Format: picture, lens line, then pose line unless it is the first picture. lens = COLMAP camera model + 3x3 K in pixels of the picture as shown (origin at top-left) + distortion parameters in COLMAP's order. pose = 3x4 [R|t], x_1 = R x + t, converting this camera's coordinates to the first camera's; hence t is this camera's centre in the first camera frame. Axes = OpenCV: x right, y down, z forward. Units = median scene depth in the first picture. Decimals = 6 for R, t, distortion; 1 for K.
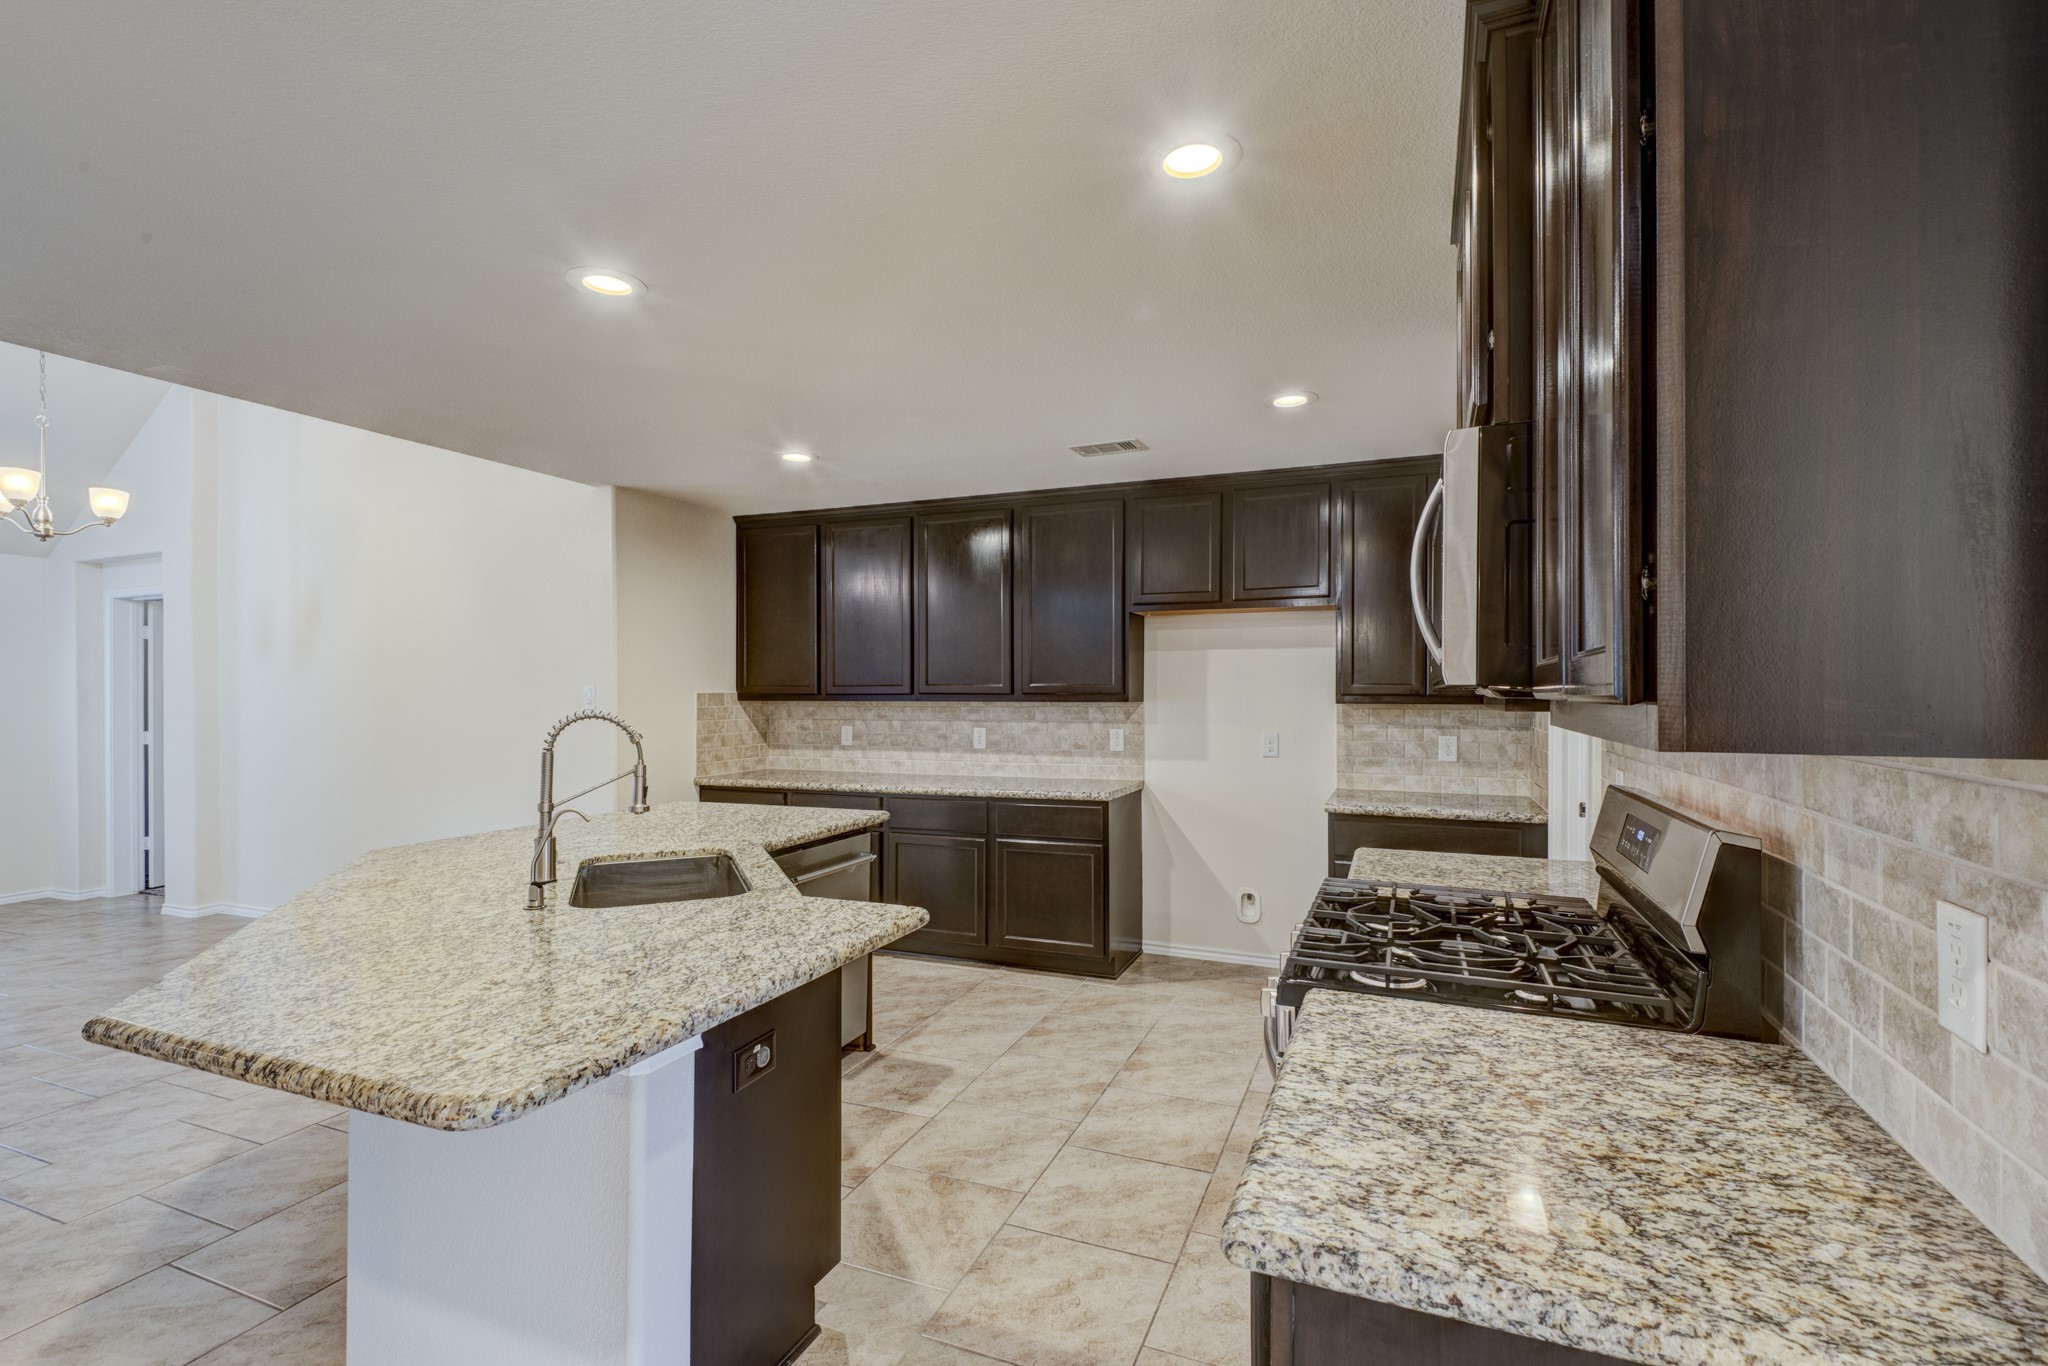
lens RADIAL K [[935.1, 0, 1041.3], [0, 935.1, 689.0], [0, 0, 1]] dist [0.013052, -0.001670]
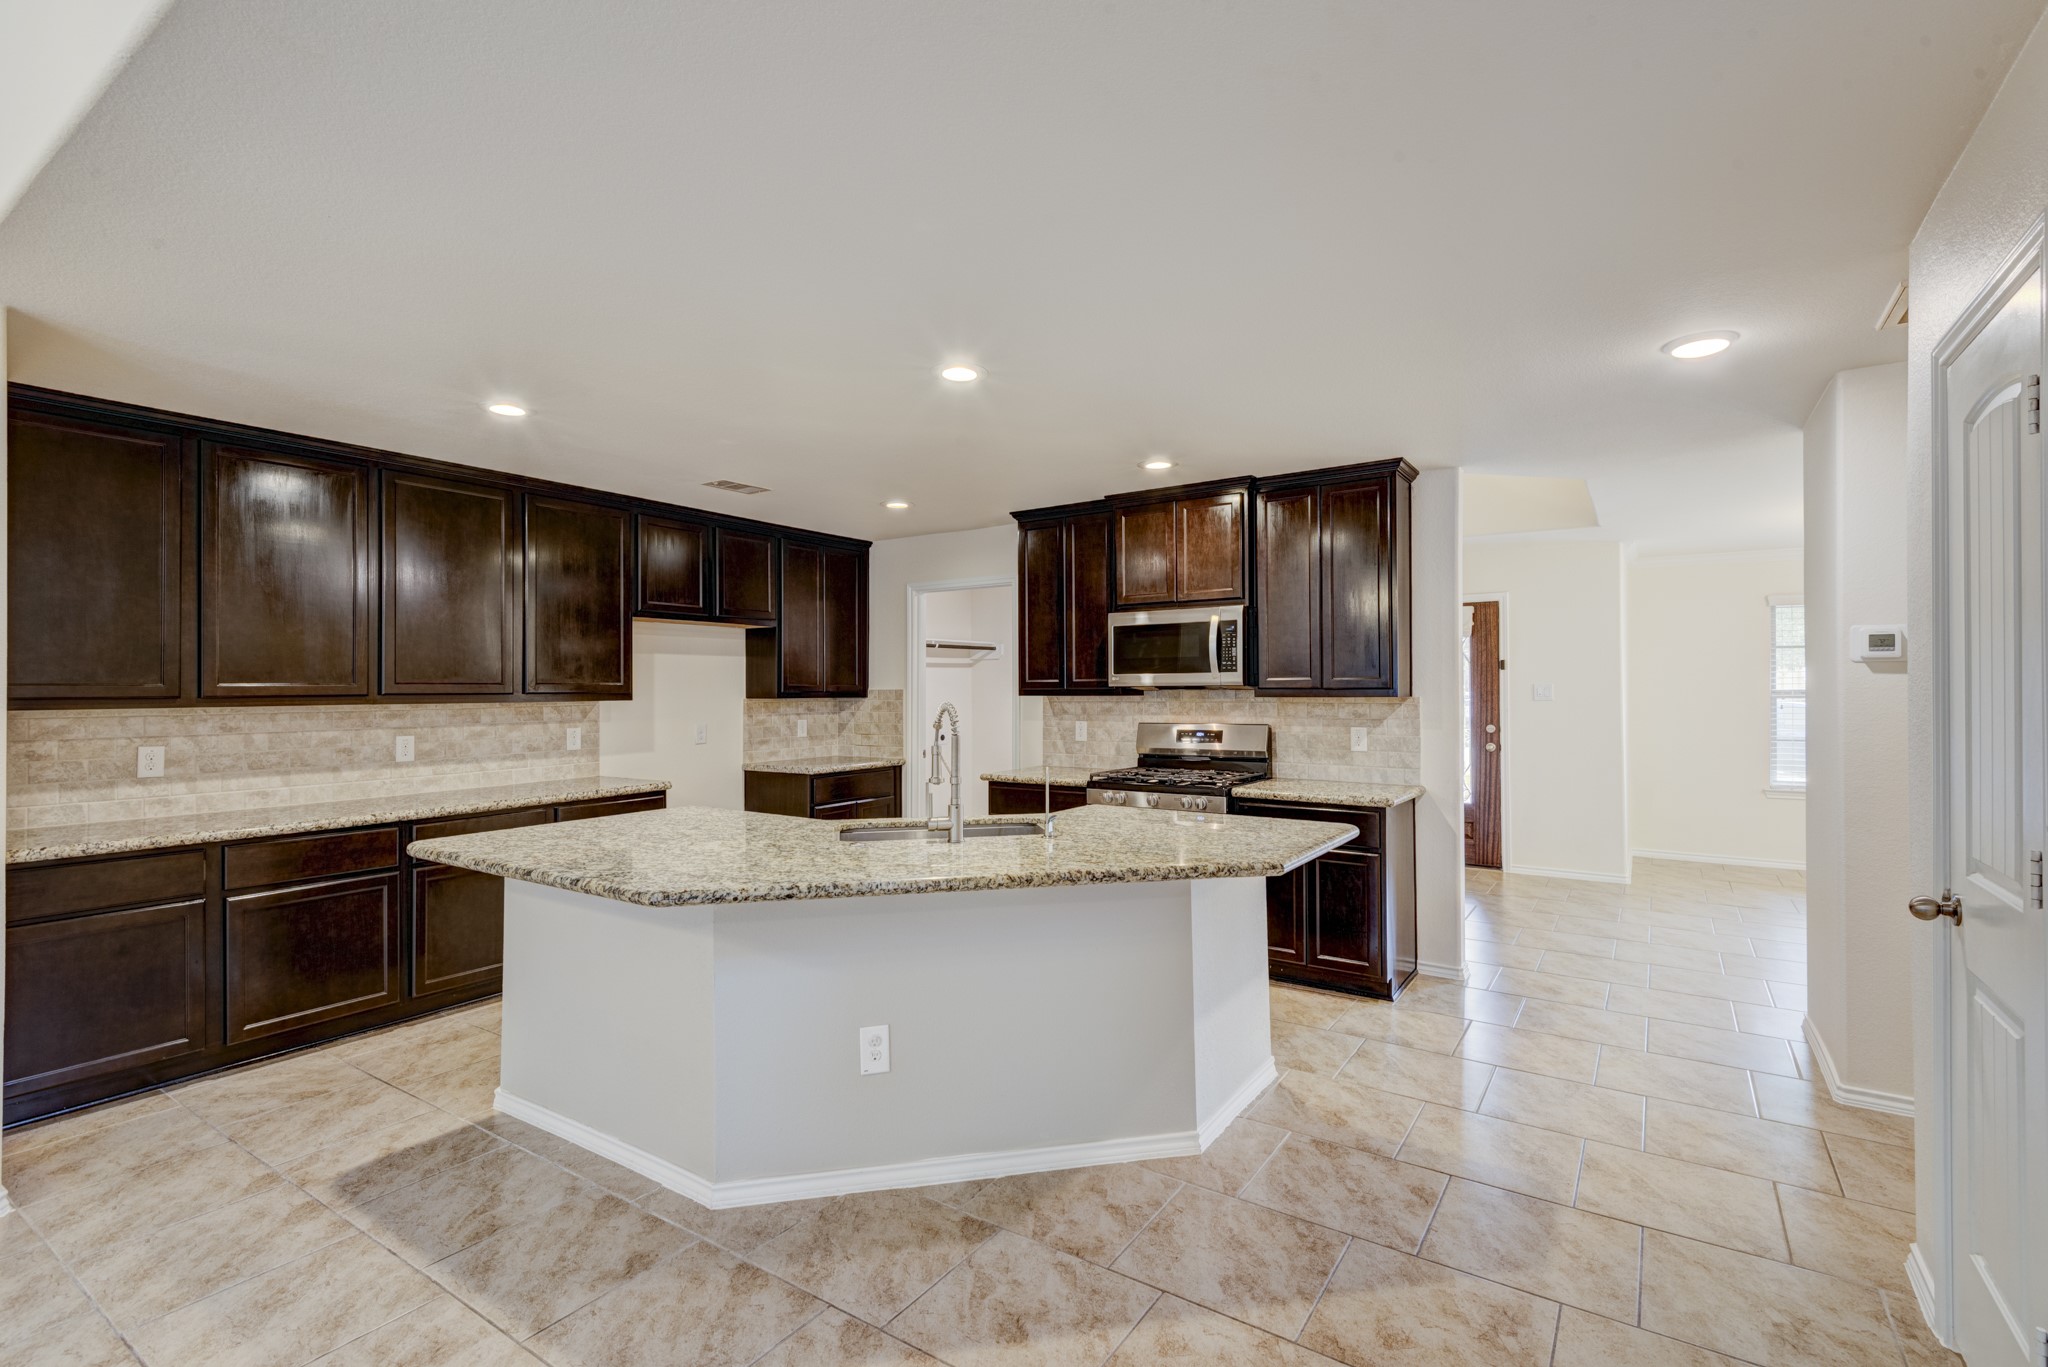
lens RADIAL K [[935.1, 0, 1029.9], [0, 935.1, 680.9], [0, 0, 1]] dist [0.013052, -0.001670]
pose [[0.192031, 0.007093, 0.981363, -0.773896], [0.004275, 0.999958, -0.008064, 0.002008], [-0.981380, 0.005744, 0.191993, 0.301451]]
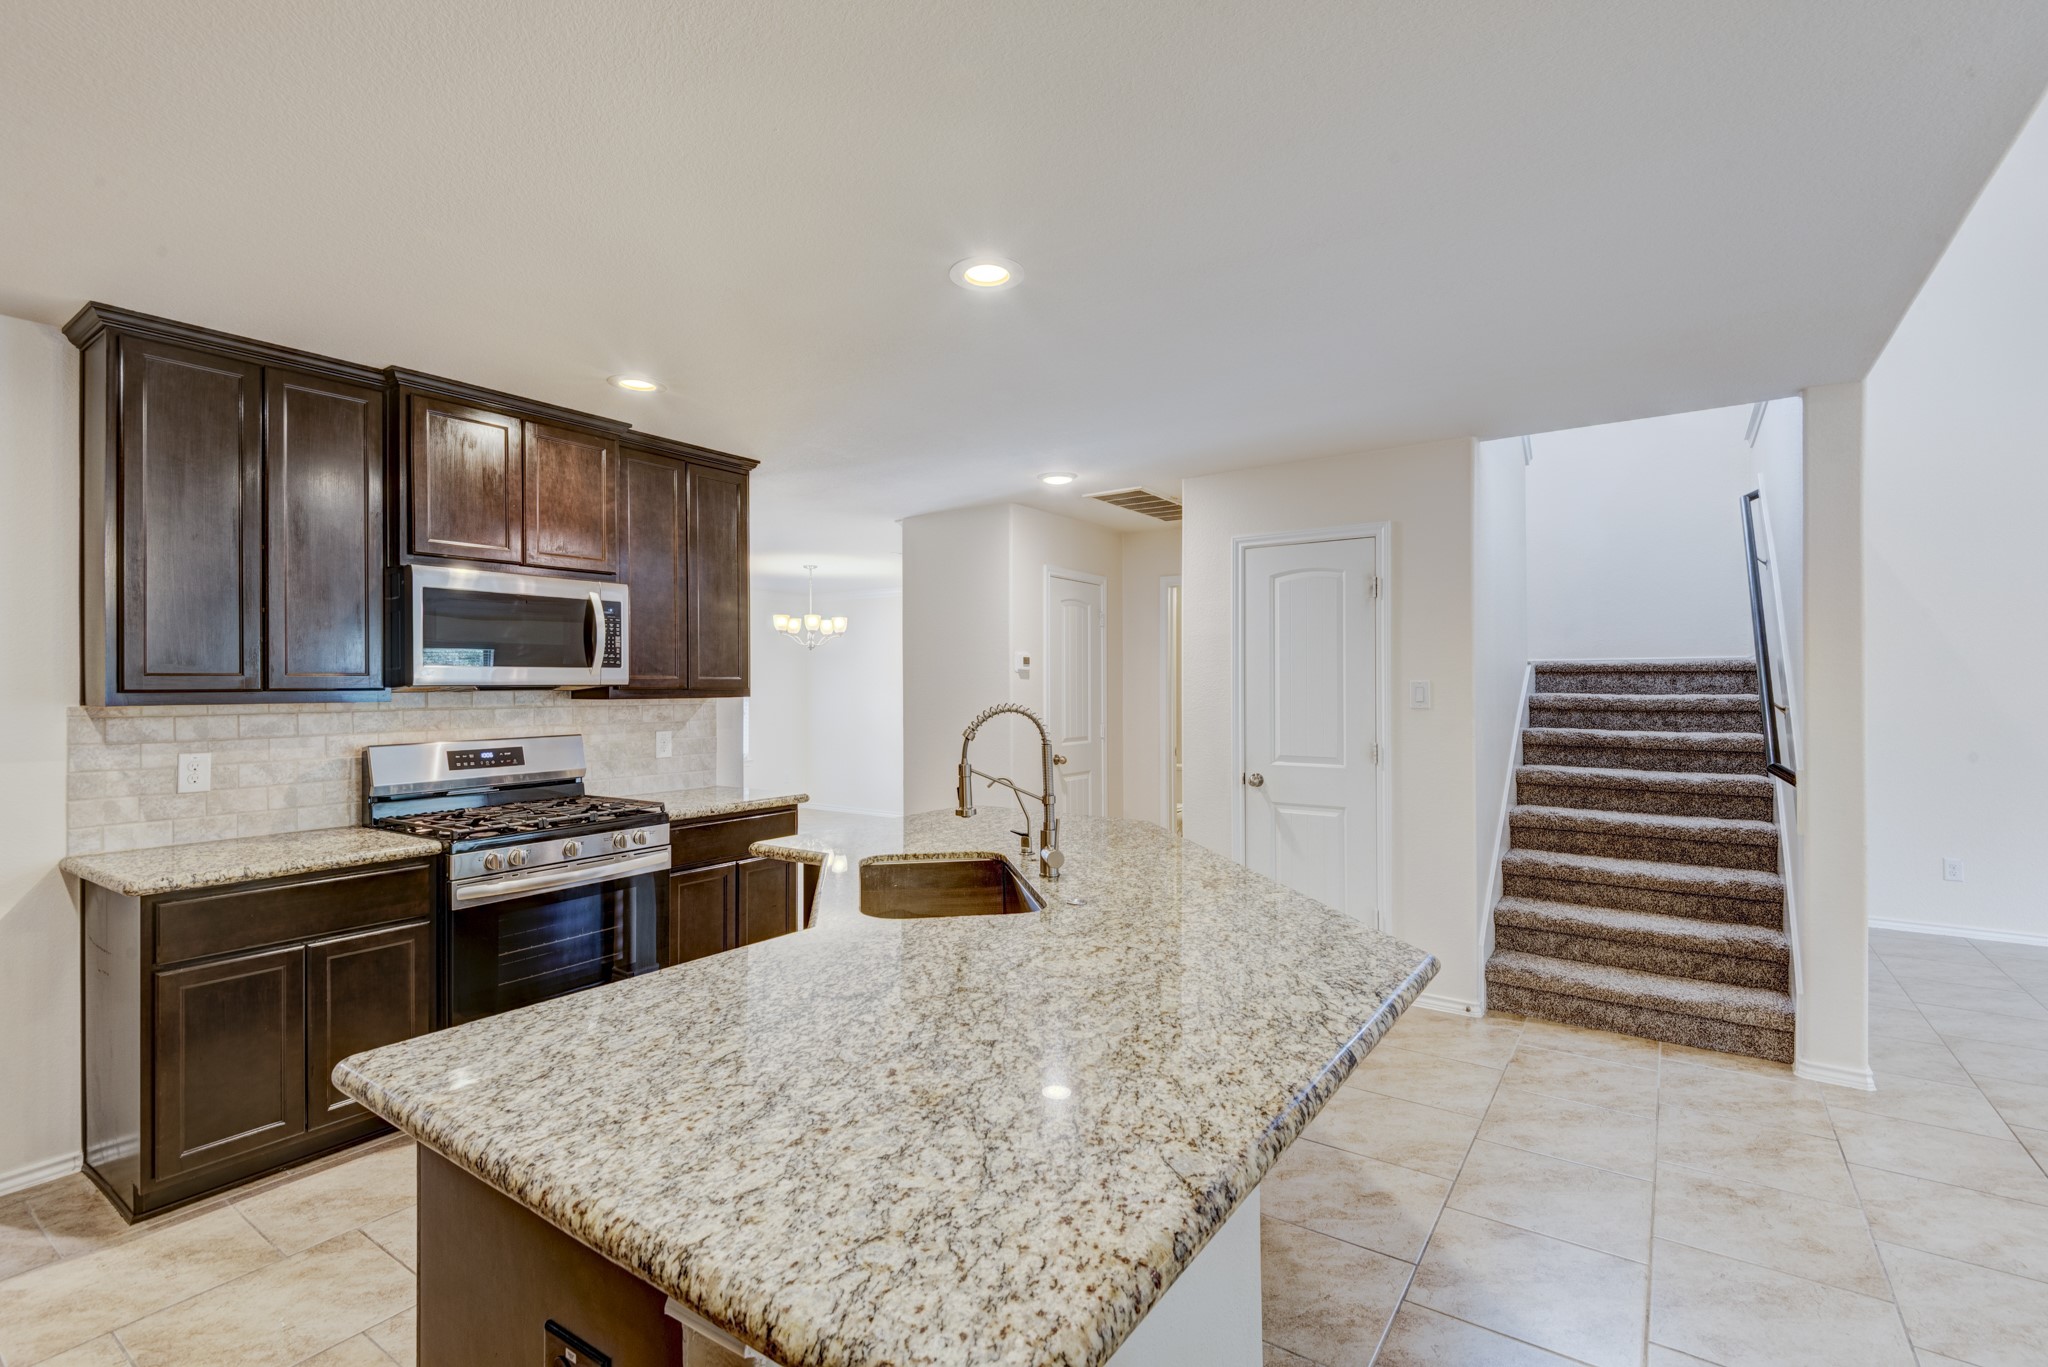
lens RADIAL K [[935.1, 0, 1031.9], [0, 935.1, 686.8], [0, 0, 1]] dist [0.013052, -0.001670]
pose [[-0.978498, 0.007223, 0.206128, -0.318087], [0.007598, 0.999971, 0.001030, 0.003172], [-0.206114, 0.002574, -0.978525, 0.894427]]
